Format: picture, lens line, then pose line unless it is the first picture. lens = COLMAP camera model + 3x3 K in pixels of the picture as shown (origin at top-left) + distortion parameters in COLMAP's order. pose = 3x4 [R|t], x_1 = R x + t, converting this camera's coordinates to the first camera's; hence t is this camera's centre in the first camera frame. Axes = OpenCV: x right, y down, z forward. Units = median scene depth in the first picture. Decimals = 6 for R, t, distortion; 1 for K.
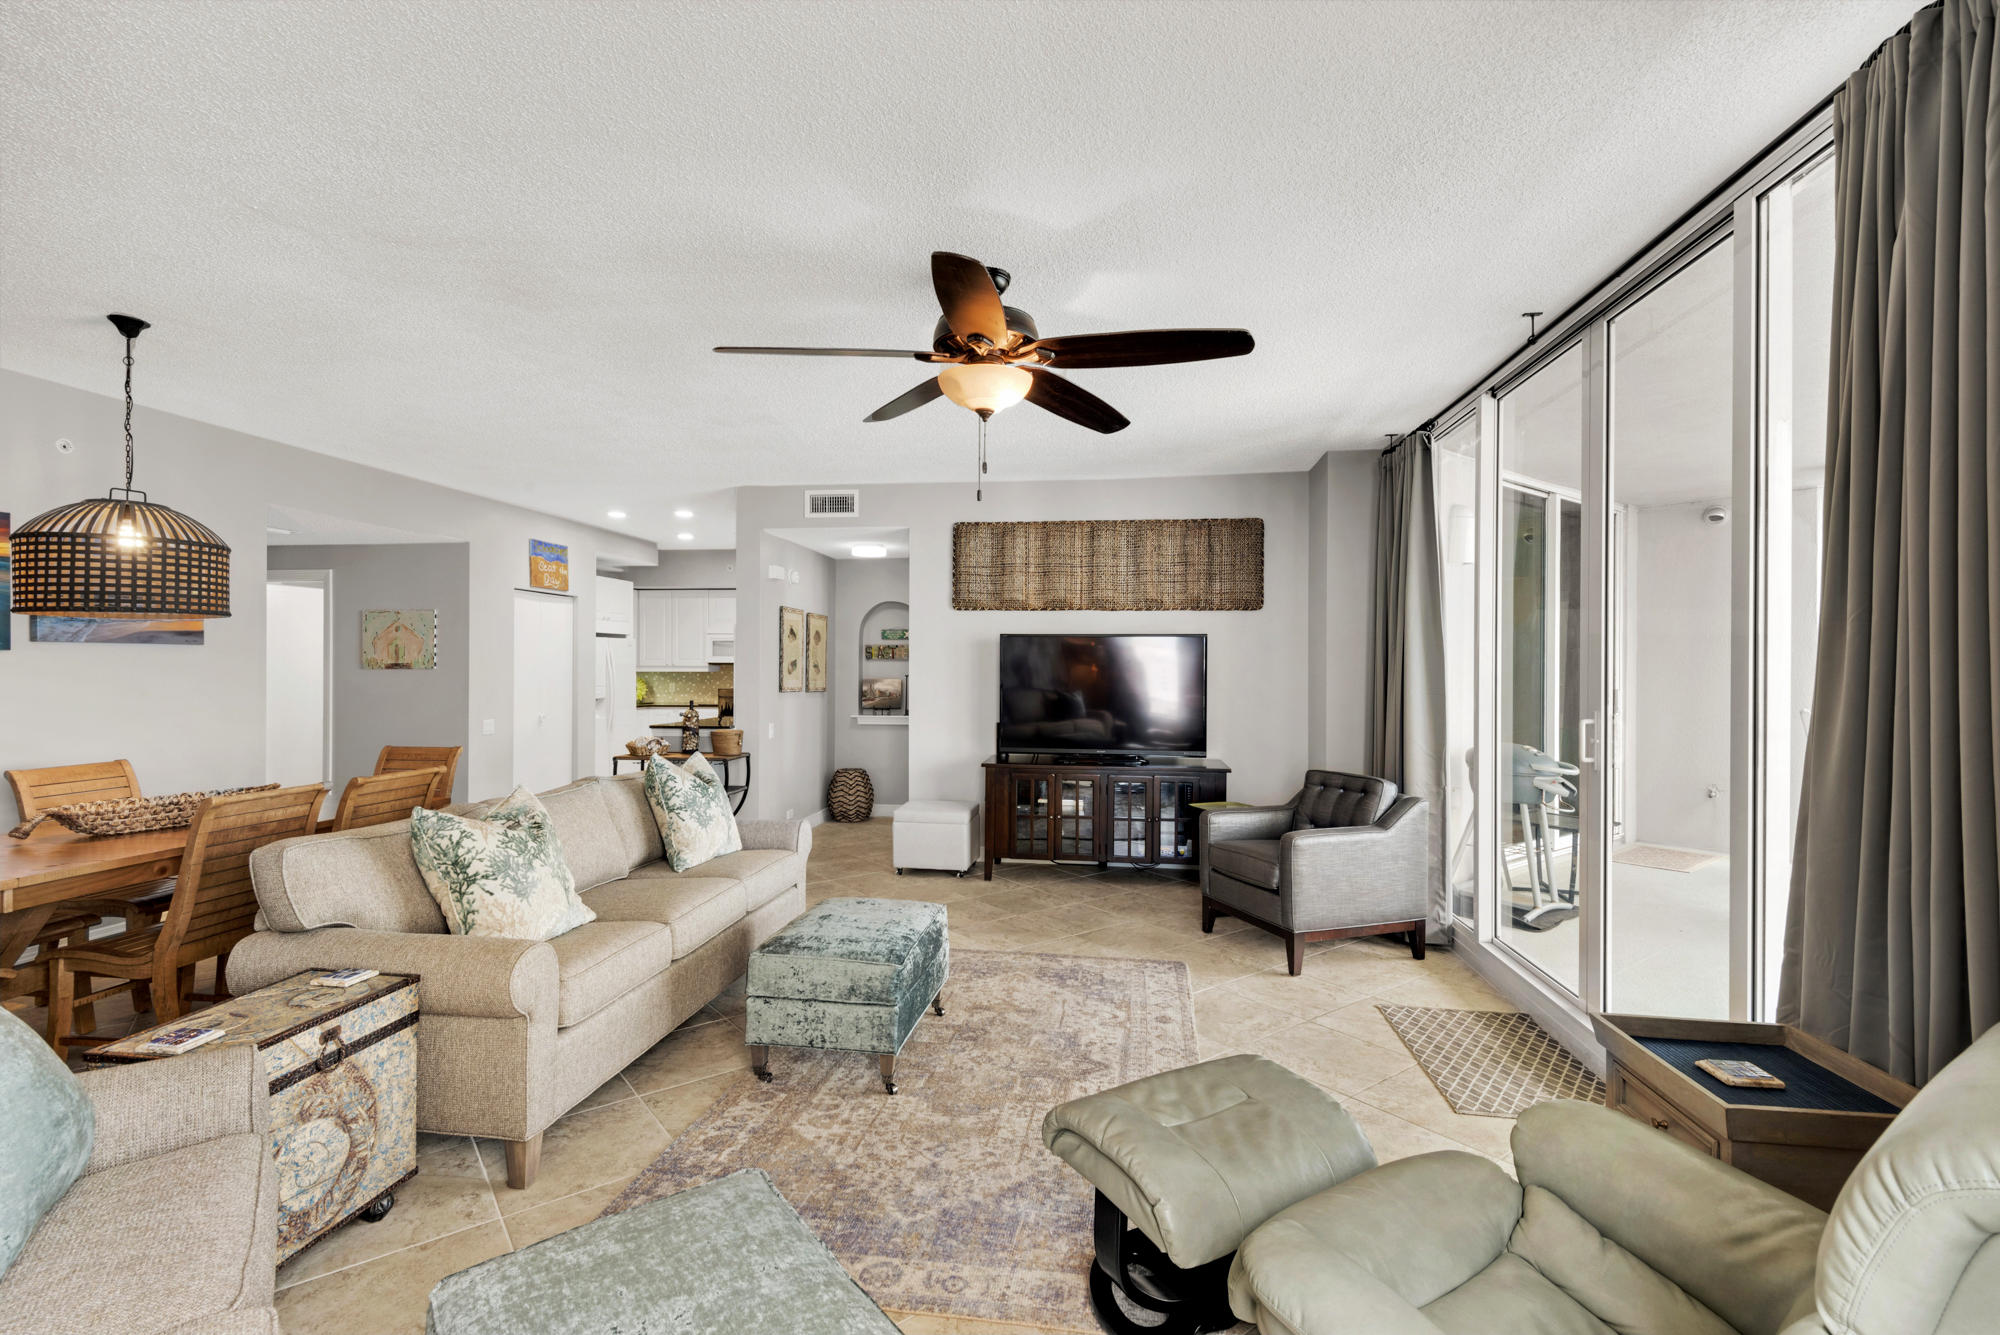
lens RADIAL K [[900.0, 0, 995.4], [0, 900.0, 665.1], [0, 0, 1]] dist [0.033725, -0.018212]
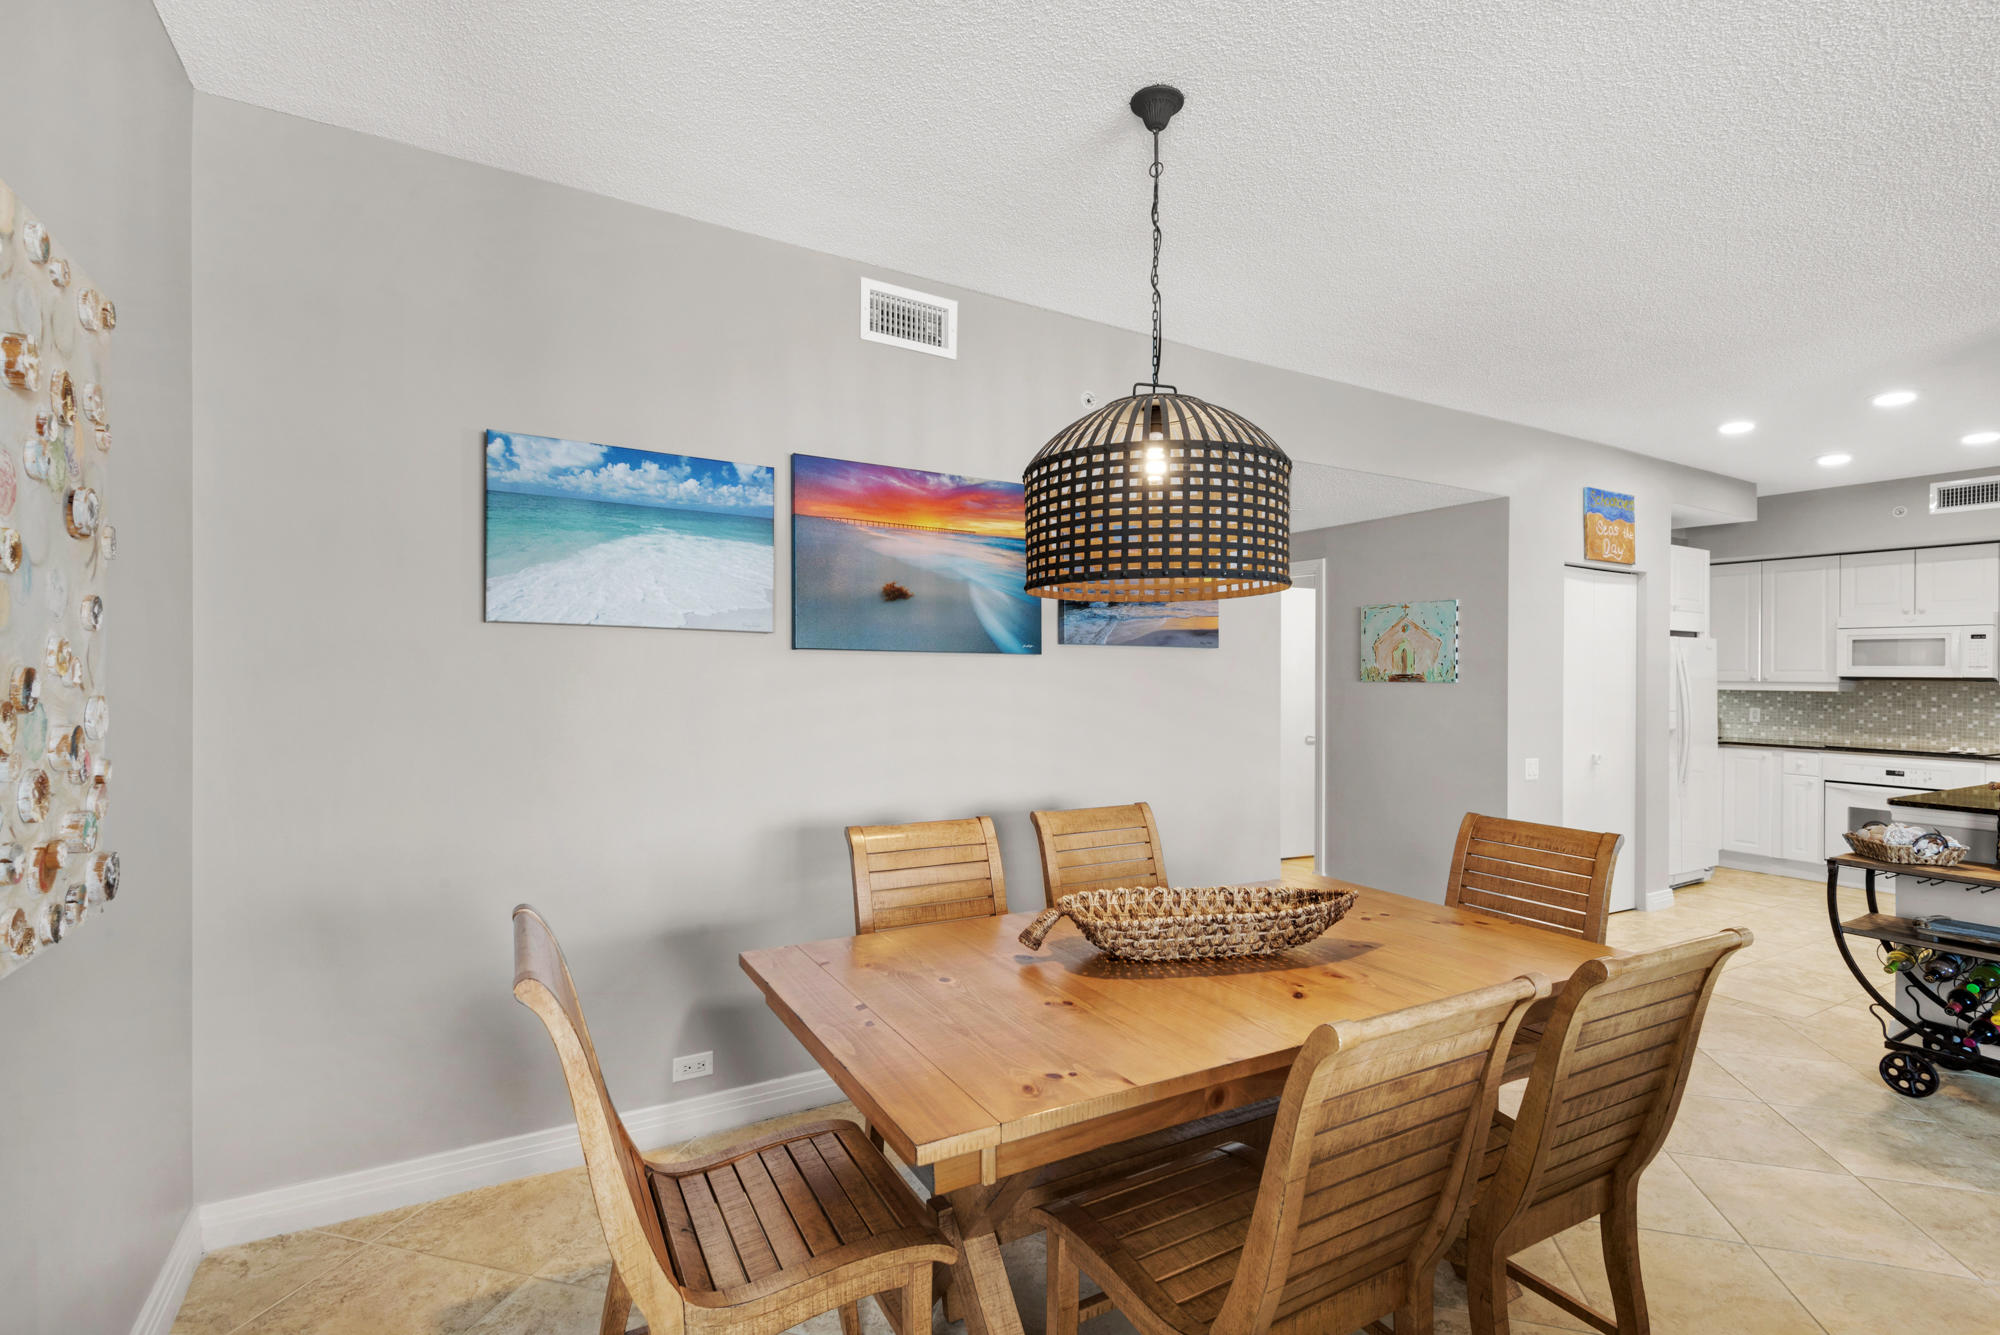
lens RADIAL K [[900.0, 0, 995.4], [0, 900.0, 665.1], [0, 0, 1]] dist [0.033725, -0.018212]
pose [[0.612882, -0.002517, -0.790171, -0.279433], [-0.009055, 0.999907, -0.010208, 0.001027], [0.790123, 0.013412, 0.612802, 0.284224]]
